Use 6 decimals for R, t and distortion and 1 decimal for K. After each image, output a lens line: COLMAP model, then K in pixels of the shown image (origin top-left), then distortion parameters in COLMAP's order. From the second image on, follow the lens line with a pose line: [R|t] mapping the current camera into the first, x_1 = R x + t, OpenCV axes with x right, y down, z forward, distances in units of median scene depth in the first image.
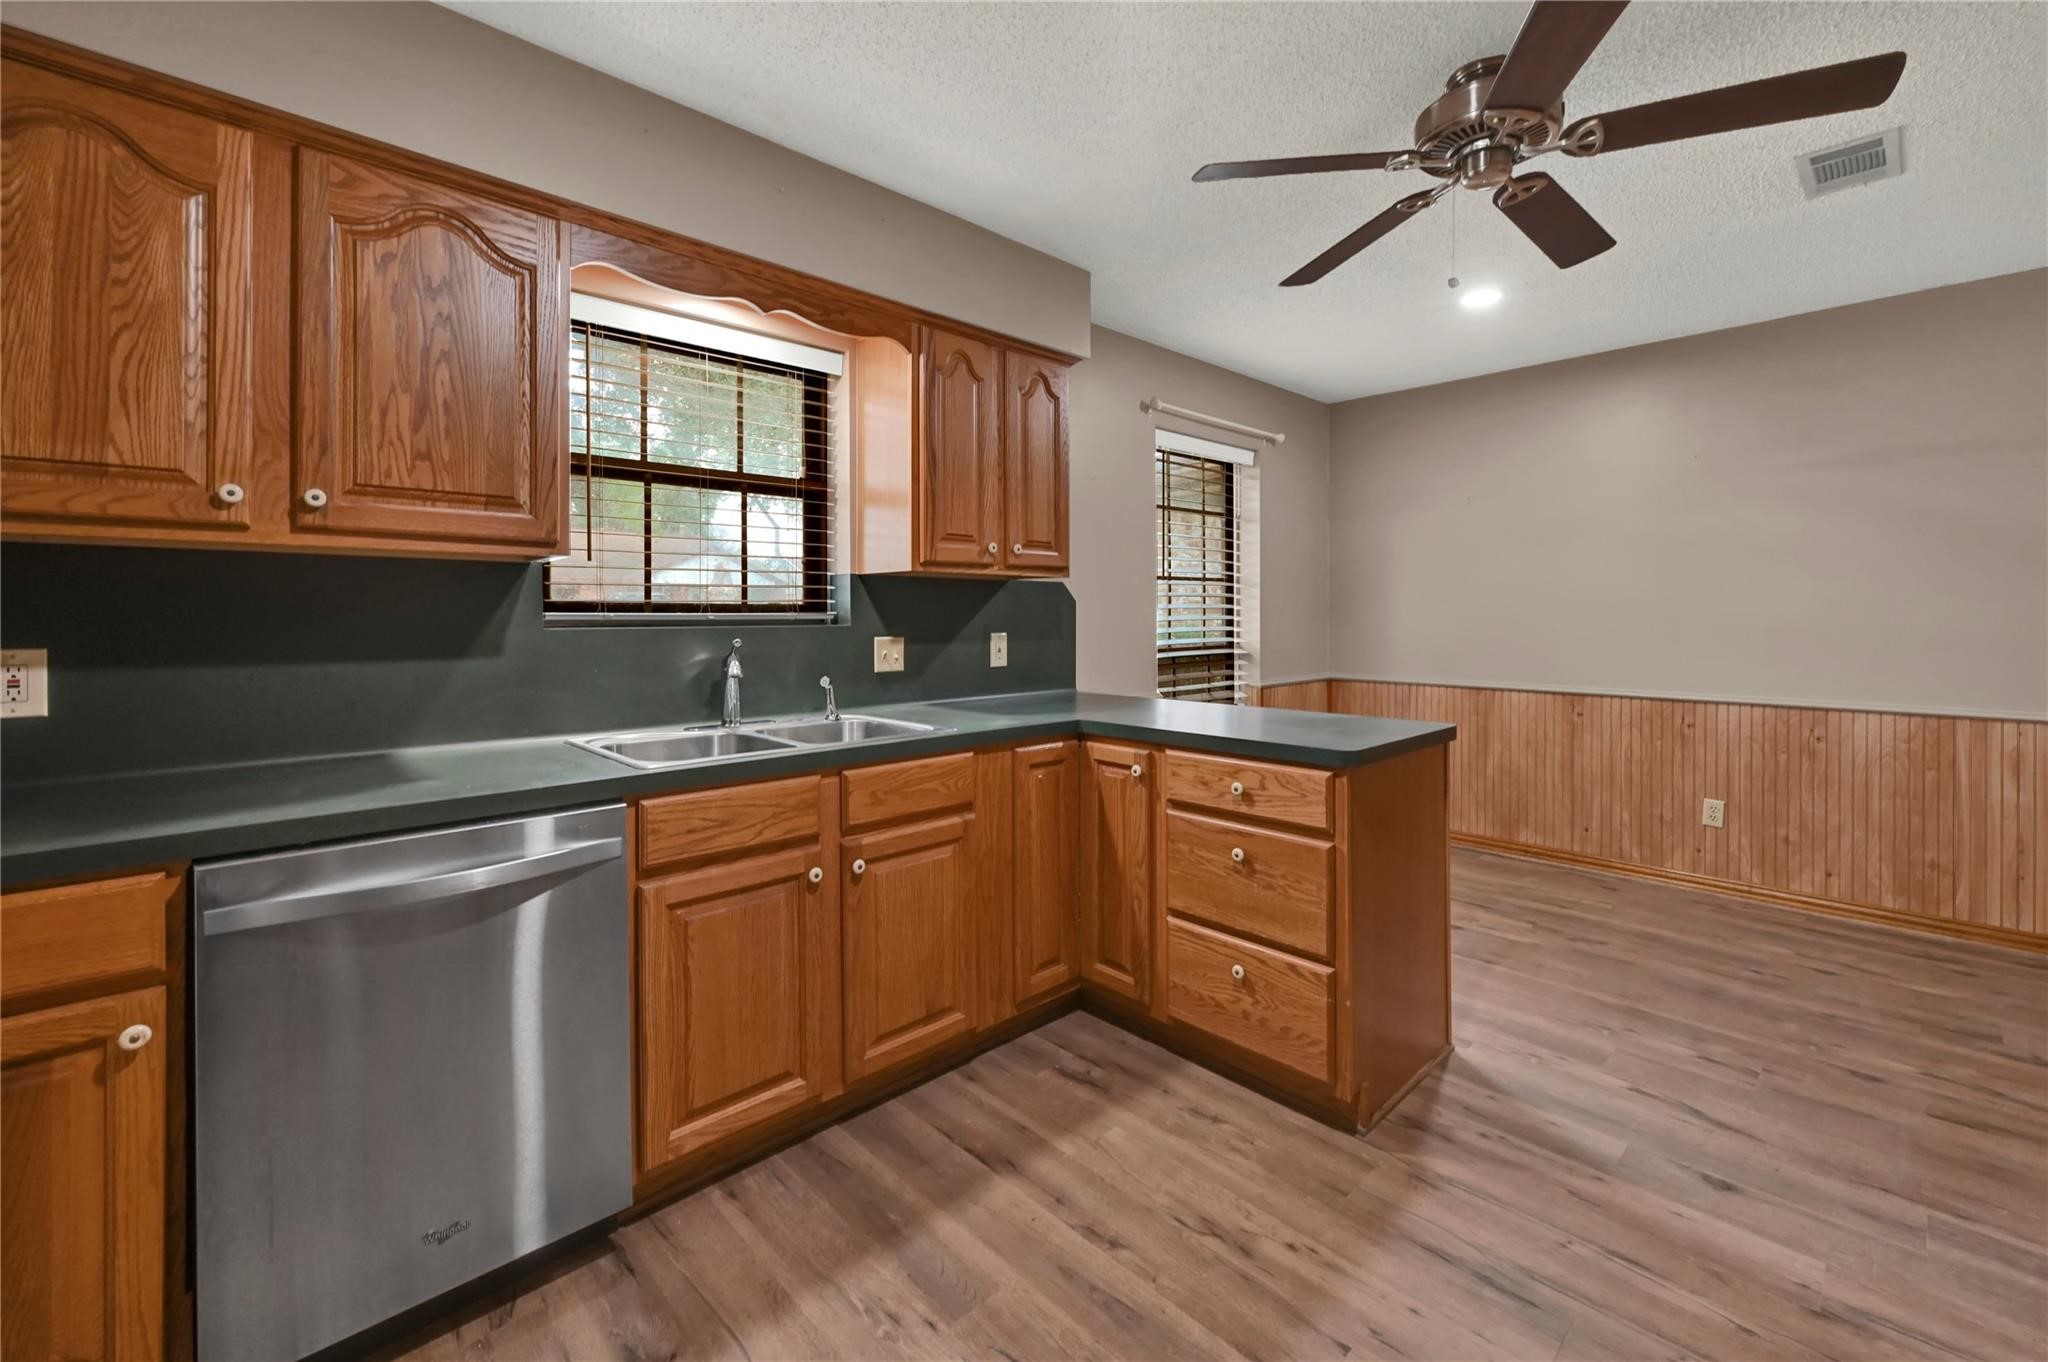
lens RADIAL K [[819.9, 0, 1035.3], [0, 819.9, 616.5], [0, 0, 1]] dist [-0.000351, 0.000243]
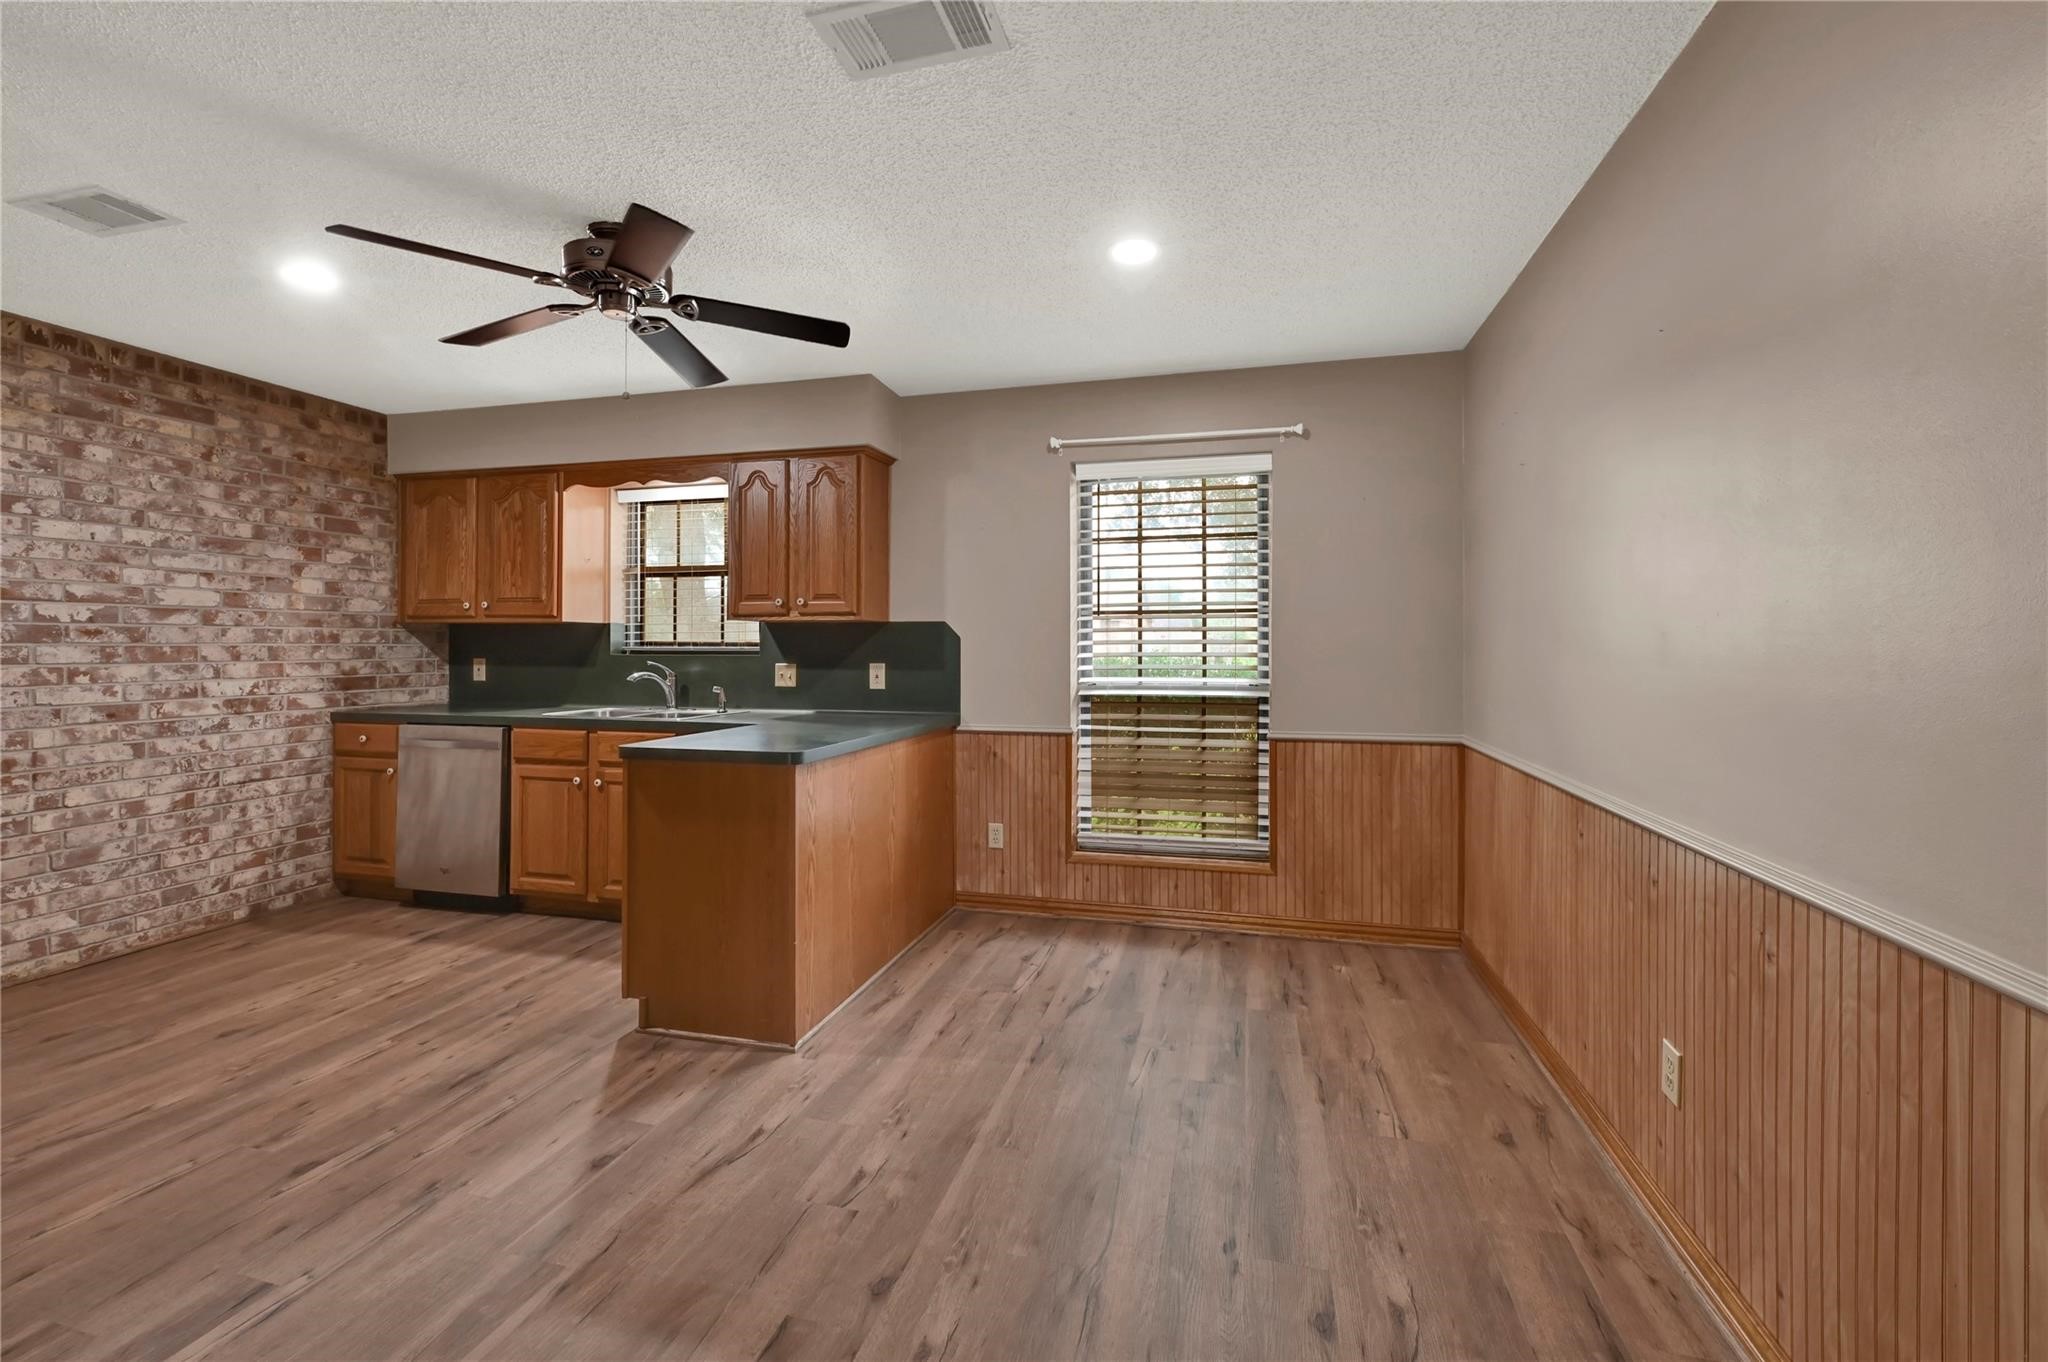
lens RADIAL K [[819.9, 0, 1023.7], [0, 819.9, 646.8], [0, 0, 1]] dist [-0.000351, 0.000243]
pose [[0.548367, -0.000085, -0.836238, 1.813003], [-0.007045, 0.999964, -0.004721, -0.002378], [0.836208, 0.008480, 0.548347, 0.755533]]
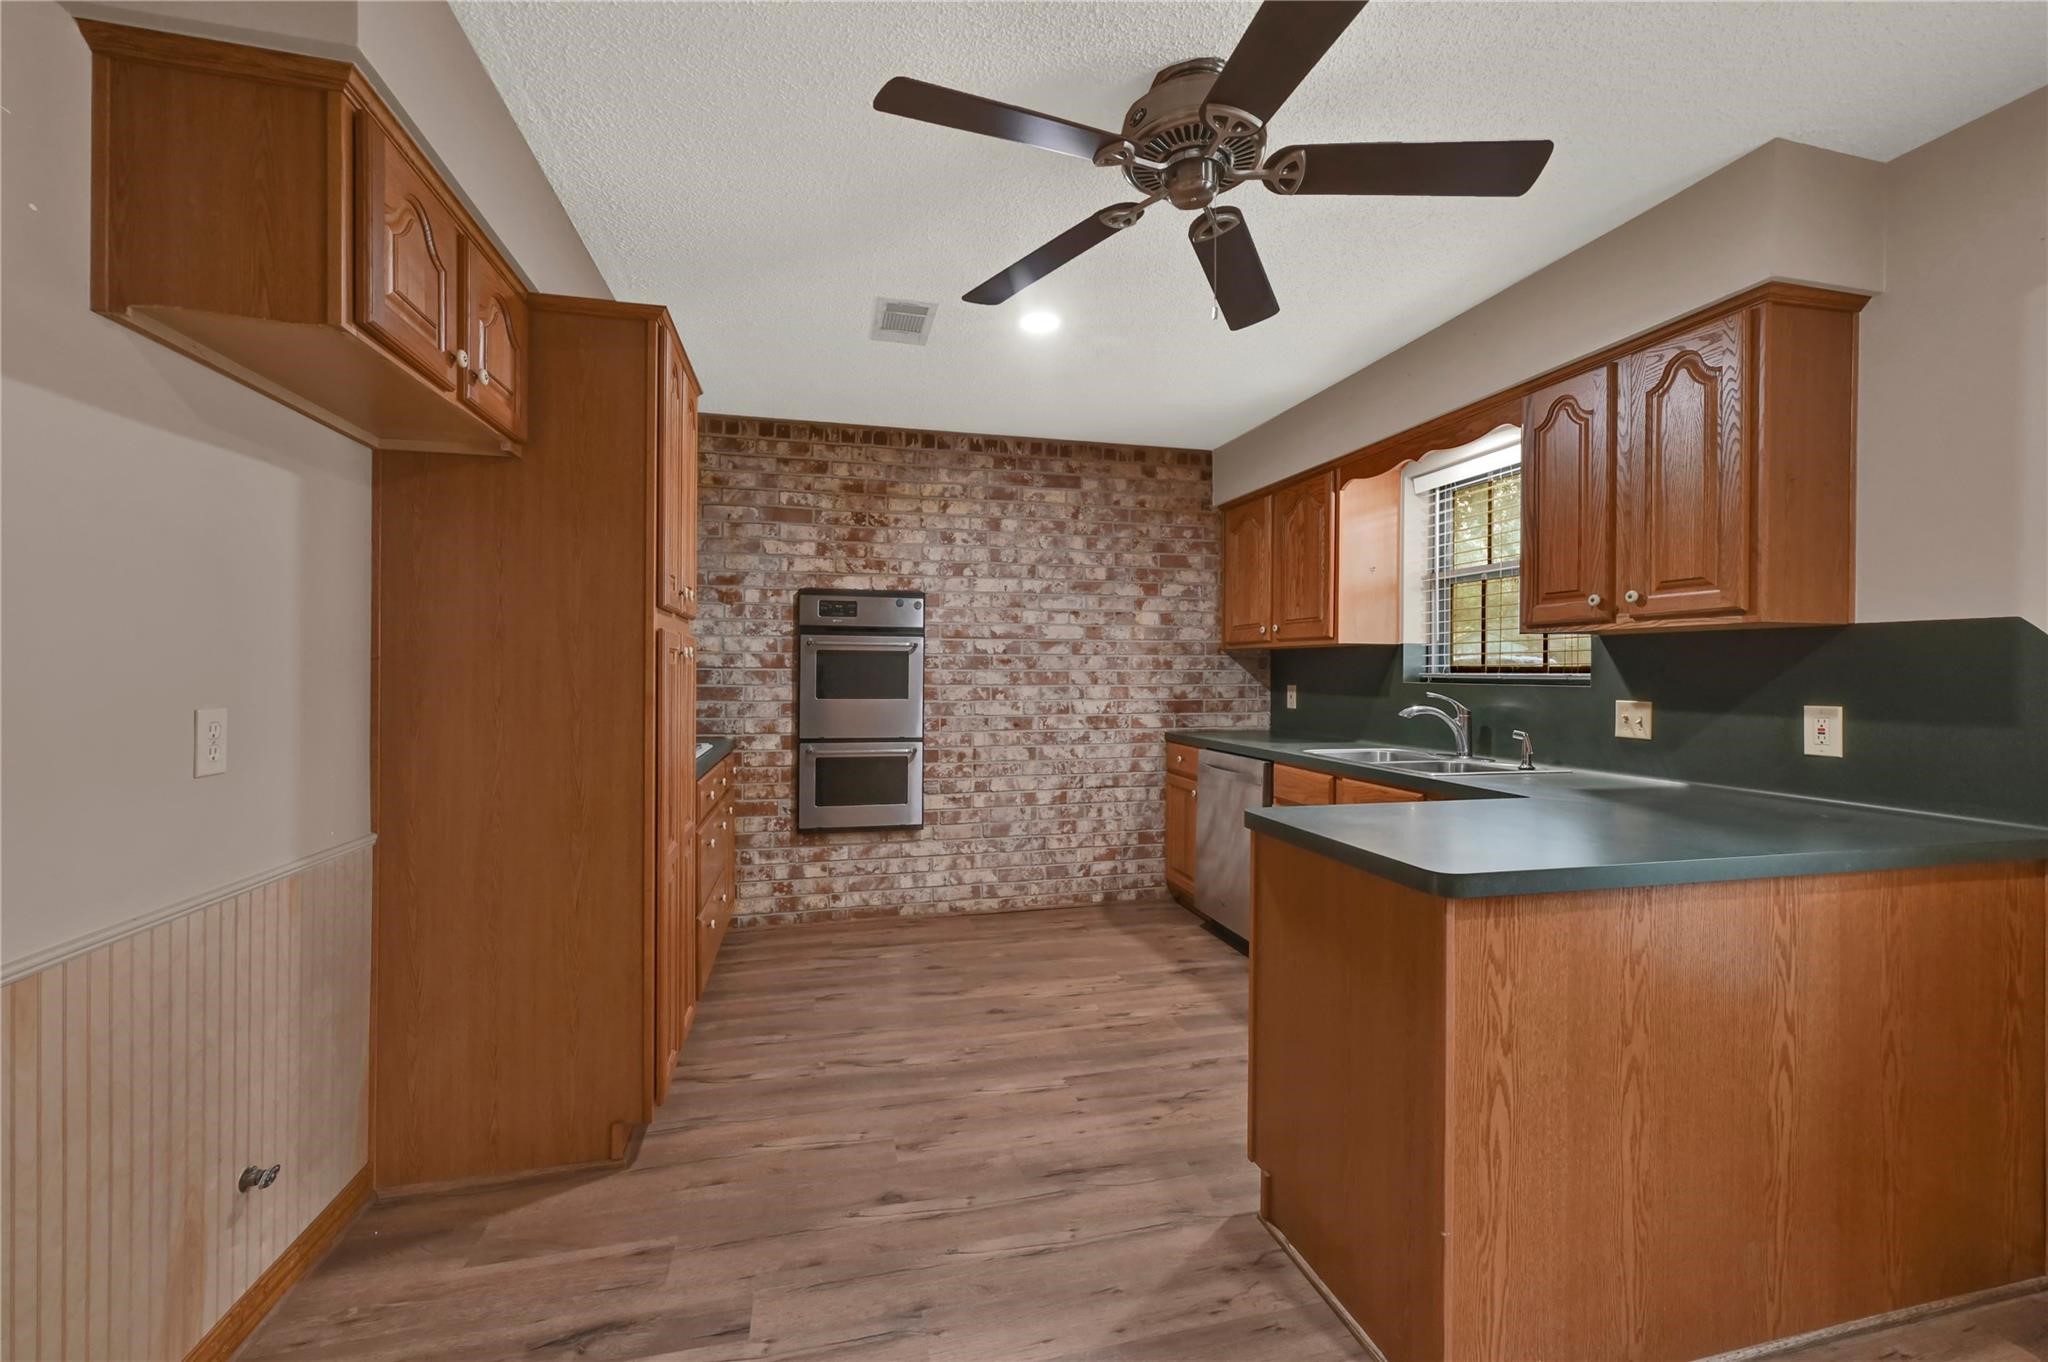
lens RADIAL K [[819.9, 0, 1038.8], [0, 819.9, 673.5], [0, 0, 1]] dist [-0.000351, 0.000243]
pose [[-0.468174, 0.000118, -0.883636, 1.315219], [-0.009593, 0.999940, 0.005216, -0.005518], [0.883584, 0.010919, -0.468145, 1.167020]]
